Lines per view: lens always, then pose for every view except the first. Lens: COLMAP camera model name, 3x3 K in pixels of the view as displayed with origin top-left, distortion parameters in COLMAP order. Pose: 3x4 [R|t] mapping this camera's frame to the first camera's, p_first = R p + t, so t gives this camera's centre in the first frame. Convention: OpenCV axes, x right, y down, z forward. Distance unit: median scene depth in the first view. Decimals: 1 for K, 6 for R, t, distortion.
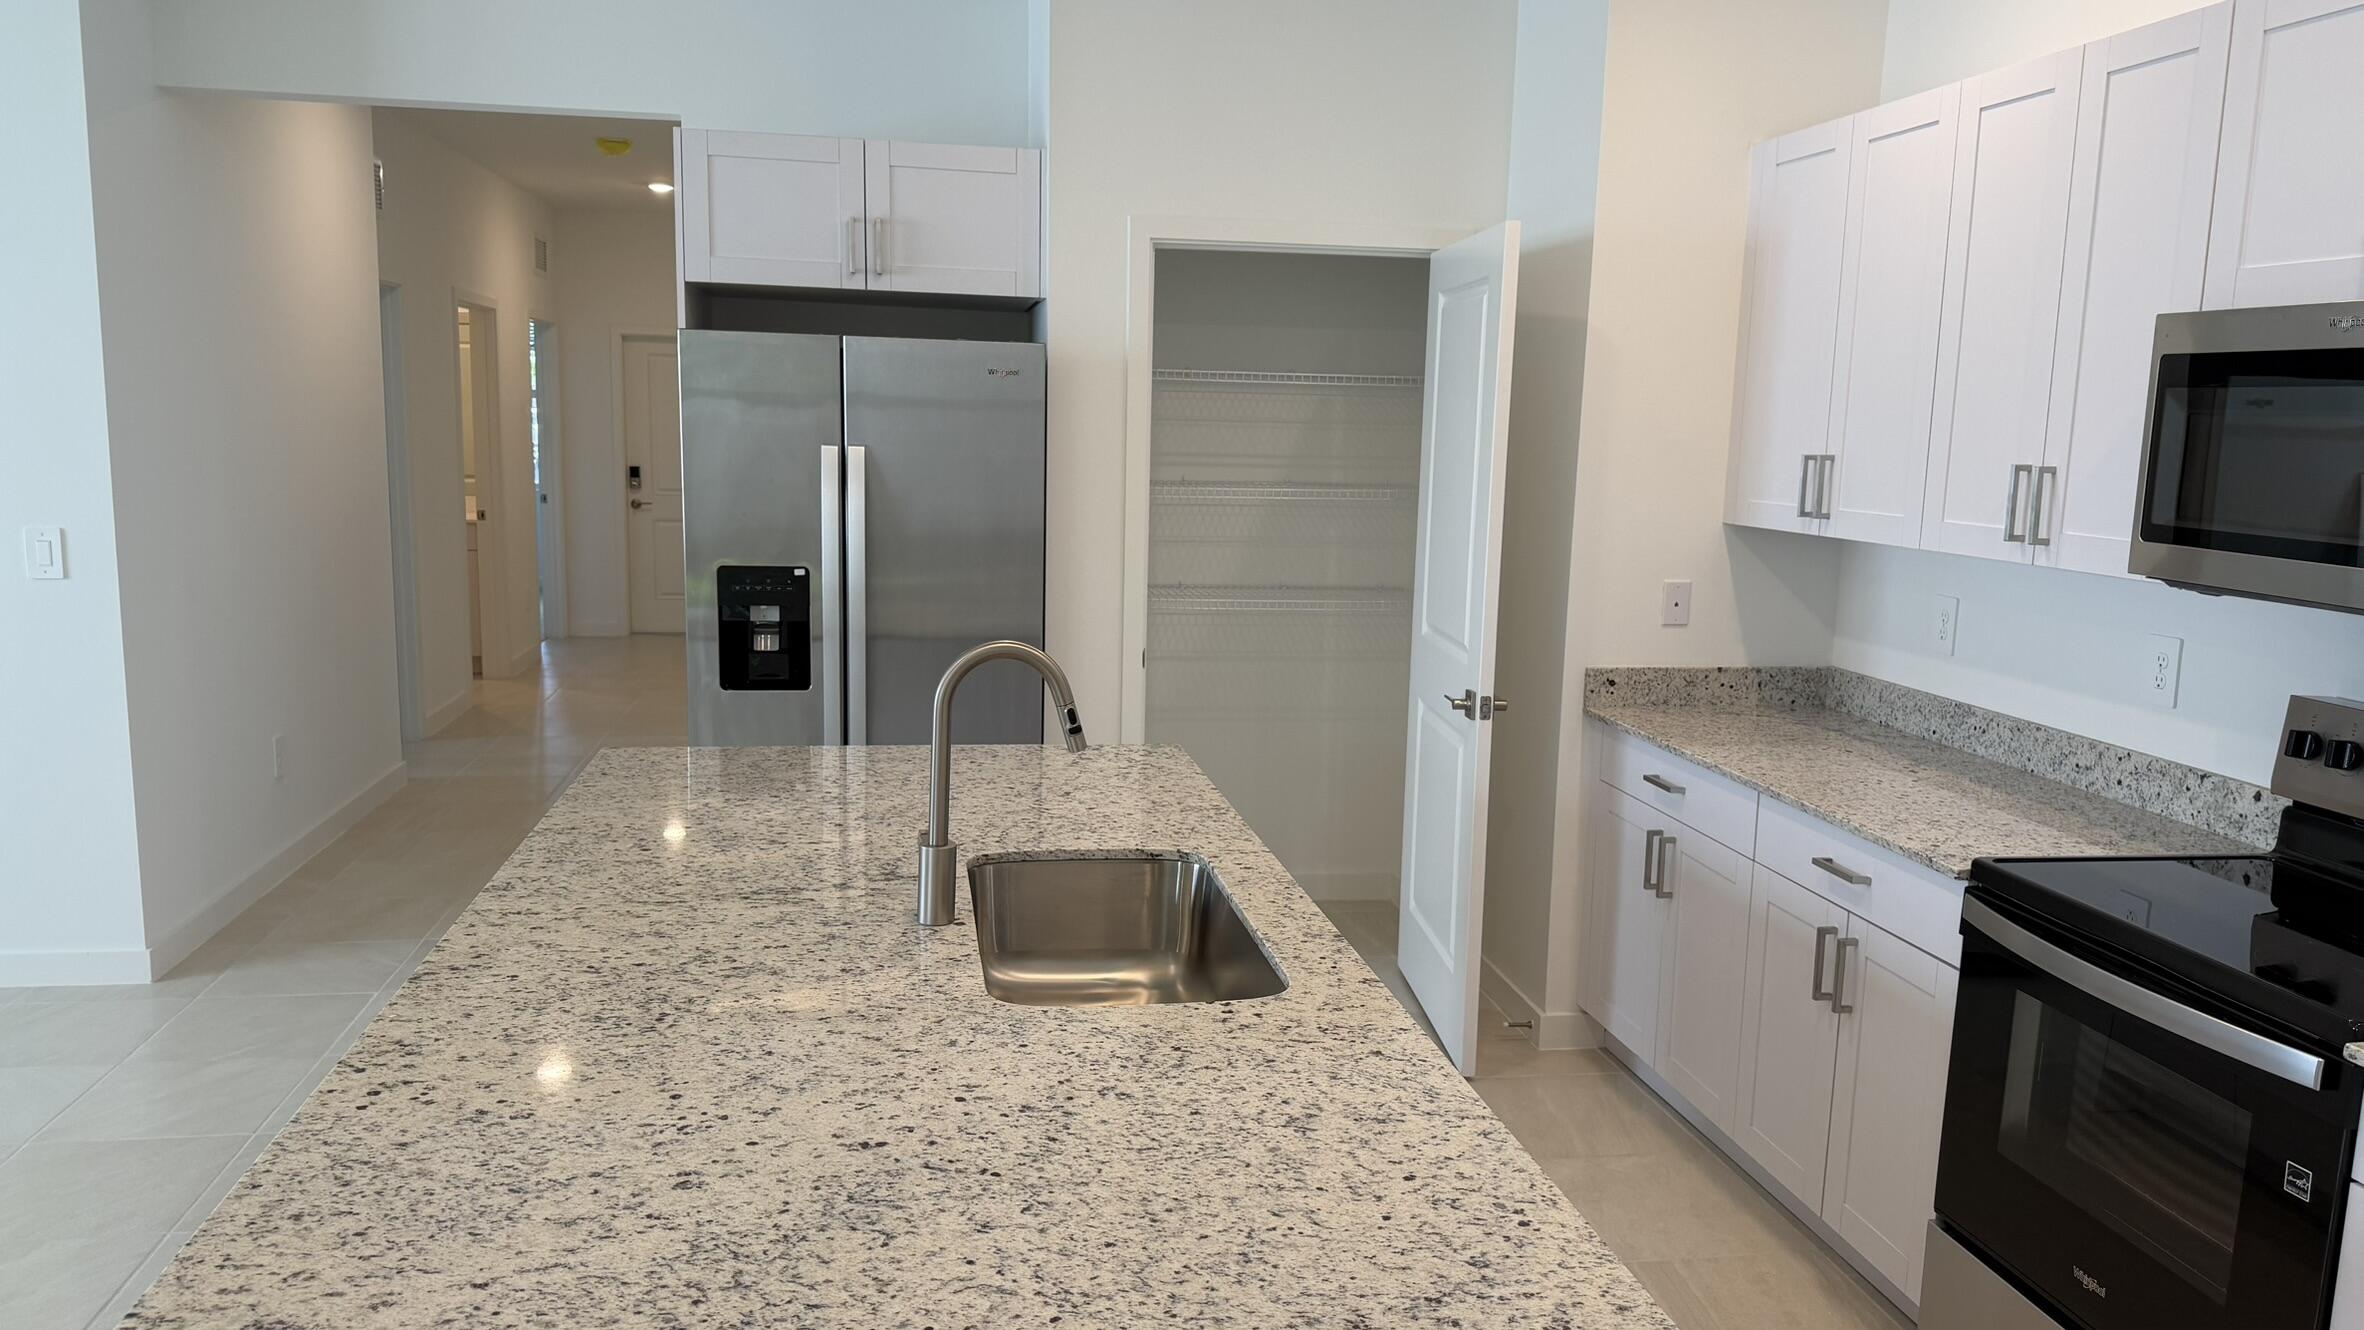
lens RADIAL K [[1658.5, 0, 1172.4], [0, 1658.5, 662.7], [0, 0, 1]] dist [0.043860, -0.061216]
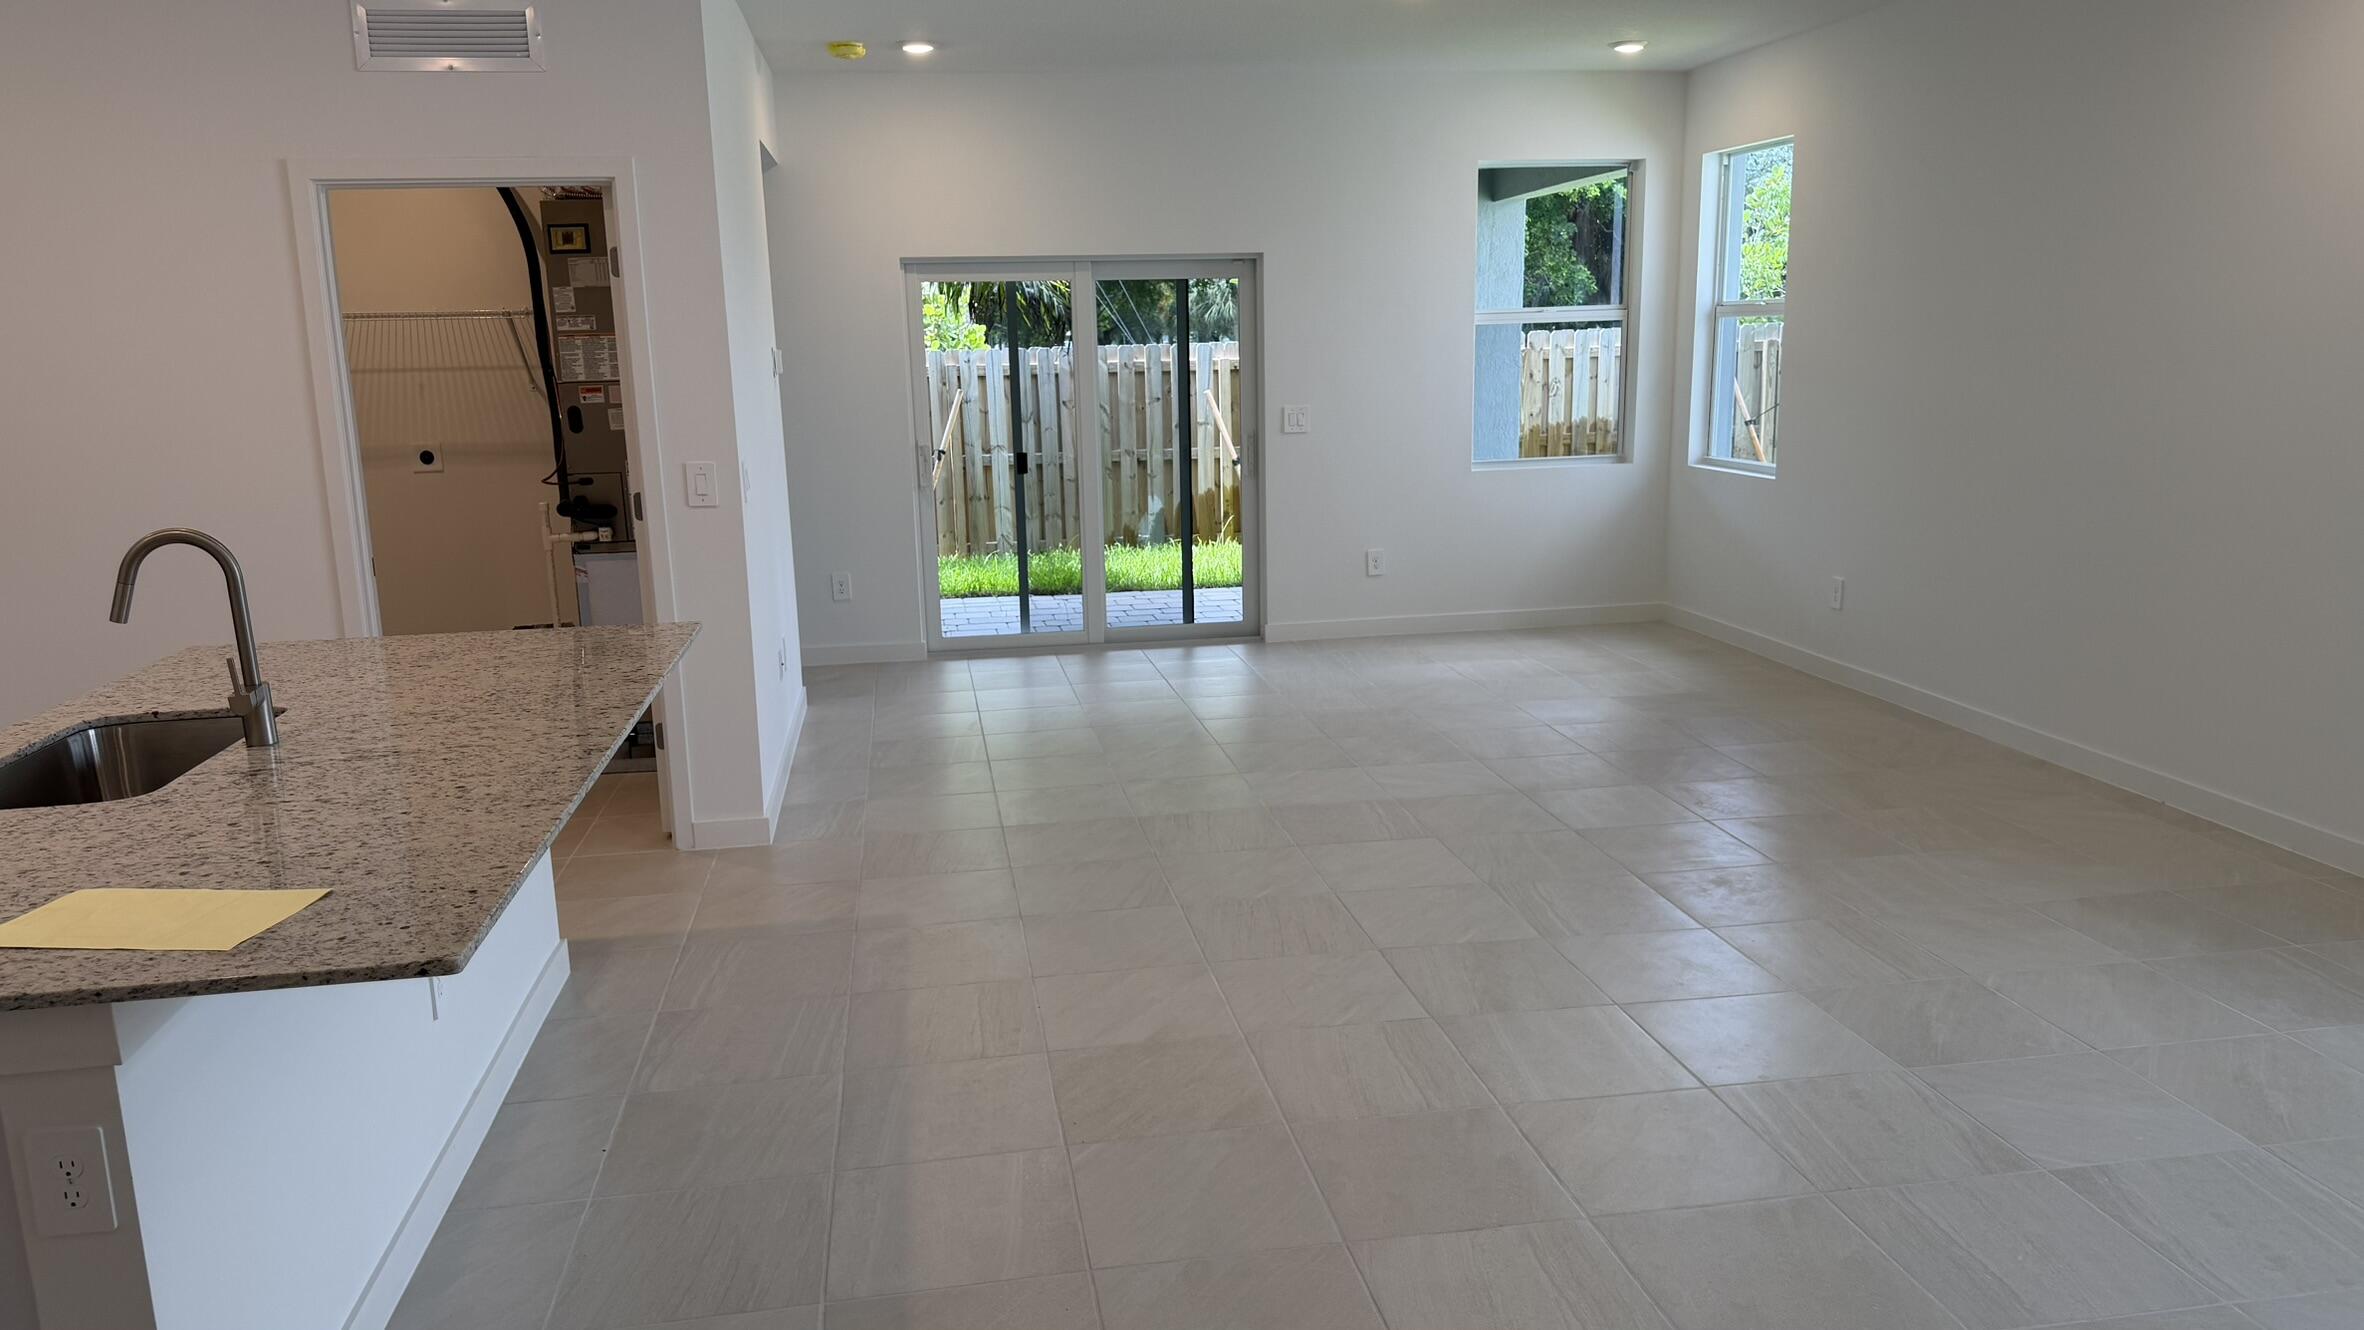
lens RADIAL K [[1658.5, 0, 1169.9], [0, 1658.5, 686.4], [0, 0, 1]] dist [0.043860, -0.061216]
pose [[-0.999950, -0.002481, 0.009693, -0.776078], [0.001099, 0.935663, 0.352893, -0.312510], [-0.009945, 0.352886, -0.935614, 1.968913]]
